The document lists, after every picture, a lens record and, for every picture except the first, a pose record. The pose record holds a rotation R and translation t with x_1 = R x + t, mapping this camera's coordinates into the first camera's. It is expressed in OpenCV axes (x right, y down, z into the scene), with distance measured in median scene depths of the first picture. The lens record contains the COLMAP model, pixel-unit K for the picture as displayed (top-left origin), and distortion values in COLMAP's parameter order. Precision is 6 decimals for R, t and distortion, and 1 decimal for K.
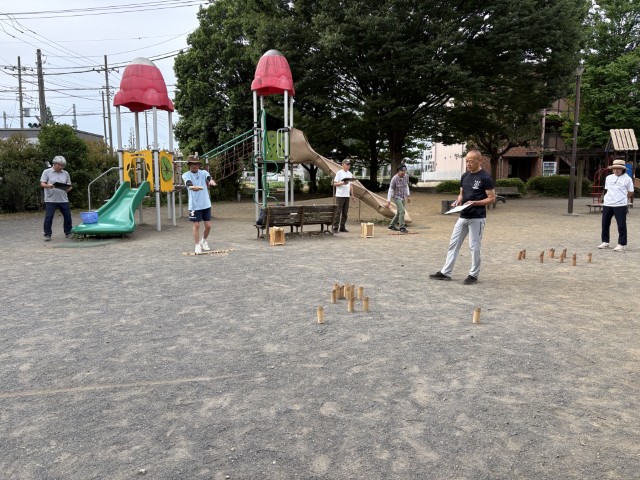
lens RADIAL K [[488.4, 0, 320.0], [0, 488.4, 240.0], [0, 0, 1]] dist [0.007339, -0.006383]
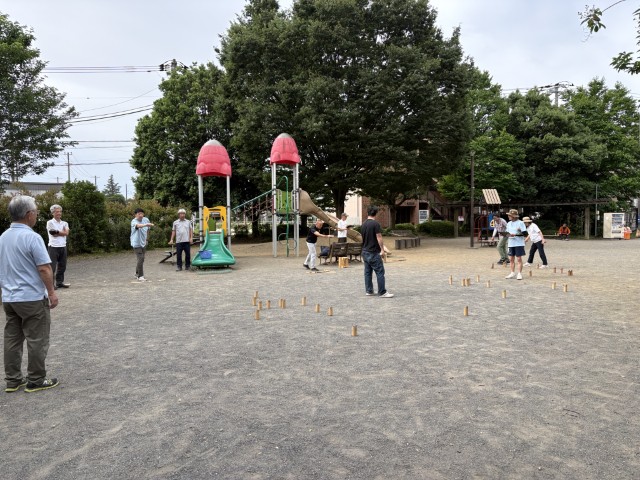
lens RADIAL K [[488.4, 0, 320.0], [0, 488.4, 240.0], [0, 0, 1]] dist [0.007339, -0.006383]
pose [[0.958107, -0.018068, 0.285840, -0.366295], [0.044249, 0.995364, -0.085401, 0.031129], [-0.282972, 0.094471, 0.954464, -0.291330]]
